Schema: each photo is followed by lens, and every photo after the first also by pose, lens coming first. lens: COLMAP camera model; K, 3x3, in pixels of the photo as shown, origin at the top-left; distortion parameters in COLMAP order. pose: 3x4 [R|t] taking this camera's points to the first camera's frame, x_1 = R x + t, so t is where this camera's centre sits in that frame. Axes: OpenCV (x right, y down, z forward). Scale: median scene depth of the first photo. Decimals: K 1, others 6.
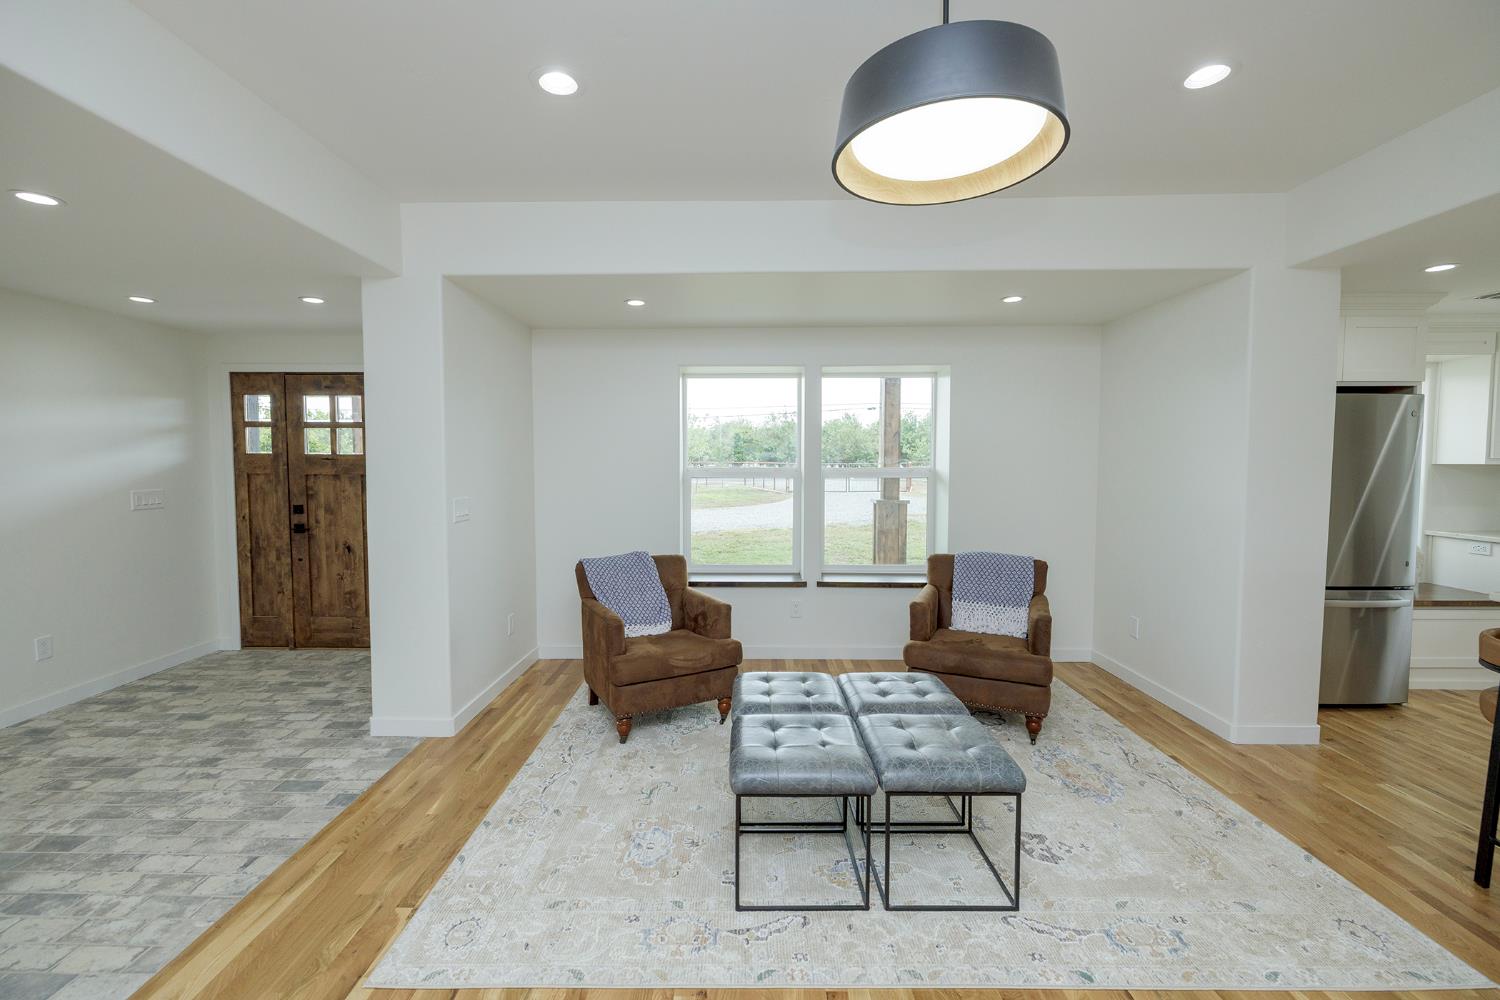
lens RADIAL K [[625.3, 0, 739.3], [0, 625.3, 494.7], [0, 0, 1]] dist [-0.002598, 0.000229]
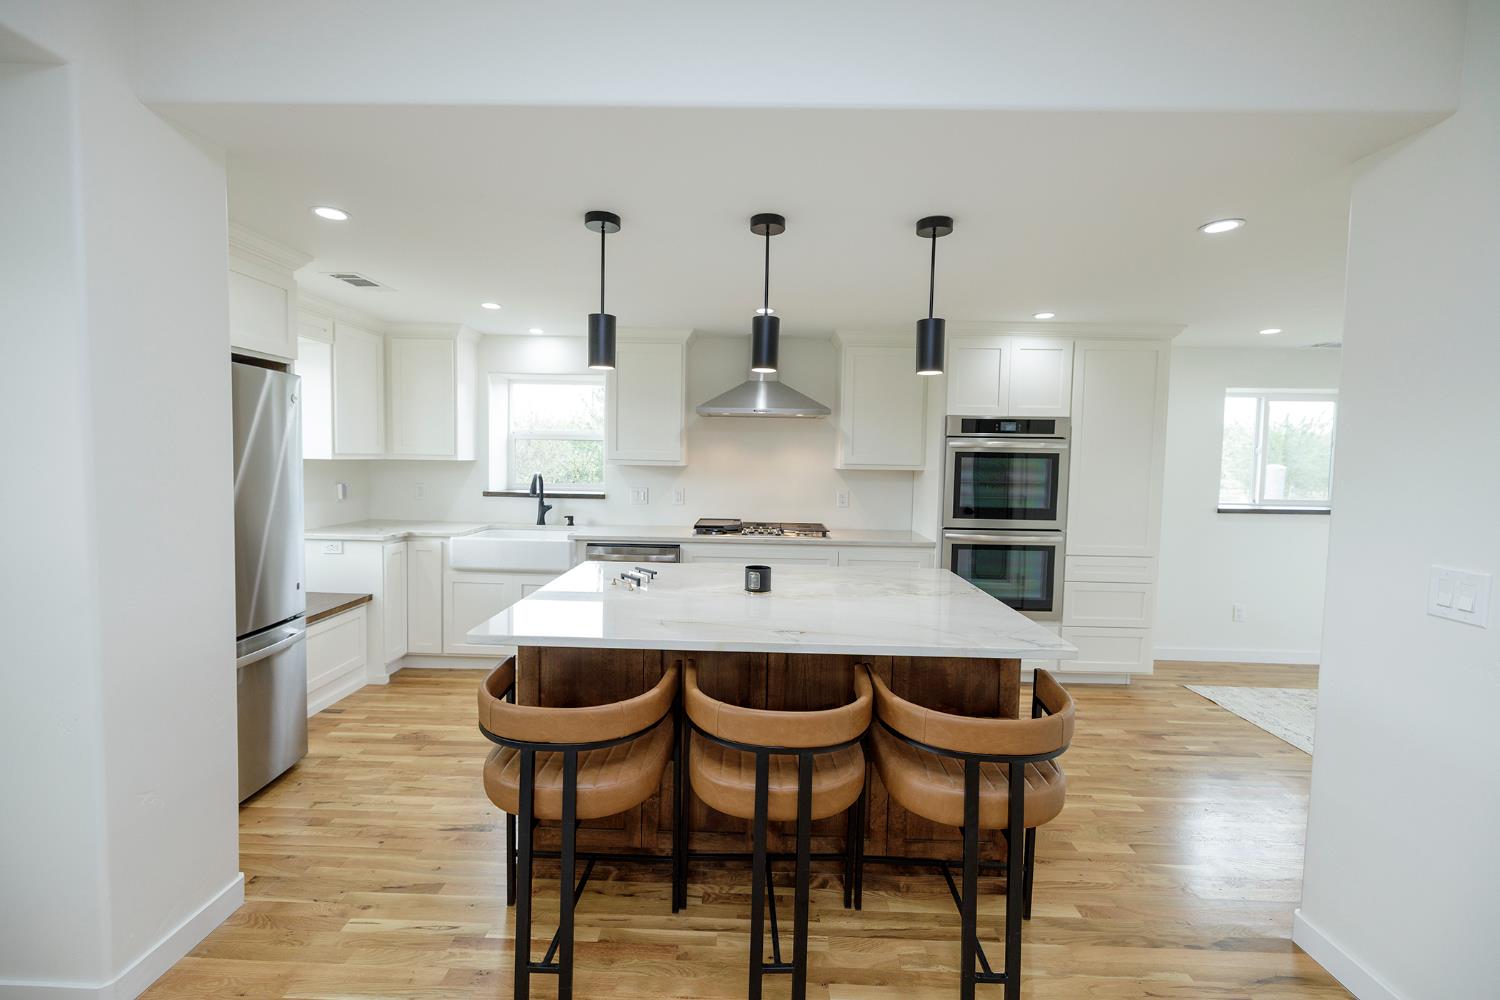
lens RADIAL K [[615.0, 0, 725.4], [0, 615.0, 486.9], [0, 0, 1]] dist [0.001152, 0.000031]
pose [[0.009402, -0.052393, 0.998582, 0.233835], [0.032262, 0.998122, 0.052065, -0.032404], [-0.999435, 0.031727, 0.011074, 0.350667]]
